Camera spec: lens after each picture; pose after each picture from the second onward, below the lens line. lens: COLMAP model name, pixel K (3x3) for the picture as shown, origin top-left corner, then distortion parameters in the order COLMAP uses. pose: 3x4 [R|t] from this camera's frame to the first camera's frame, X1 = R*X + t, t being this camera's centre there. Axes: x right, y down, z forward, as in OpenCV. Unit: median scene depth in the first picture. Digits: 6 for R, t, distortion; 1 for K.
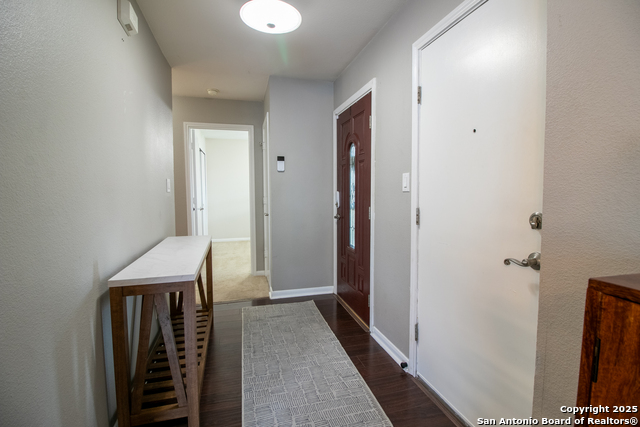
lens RADIAL K [[305.6, 0, 319.4], [0, 305.6, 209.1], [0, 0, 1]] dist [0.002711, -0.013271]
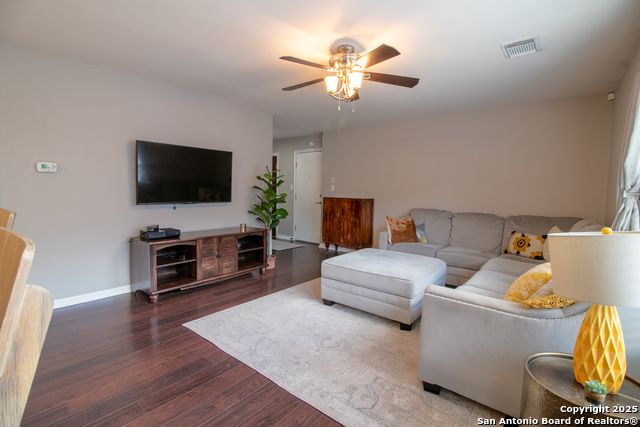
lens RADIAL K [[296.8, 0, 317.9], [0, 296.8, 209.7], [0, 0, 1]] dist [0.000309, -0.012733]
pose [[0.808040, -0.013754, 0.588967, -1.696552], [-0.006140, 0.999477, 0.031764, 0.074444], [-0.589095, -0.029283, 0.807533, -2.255529]]
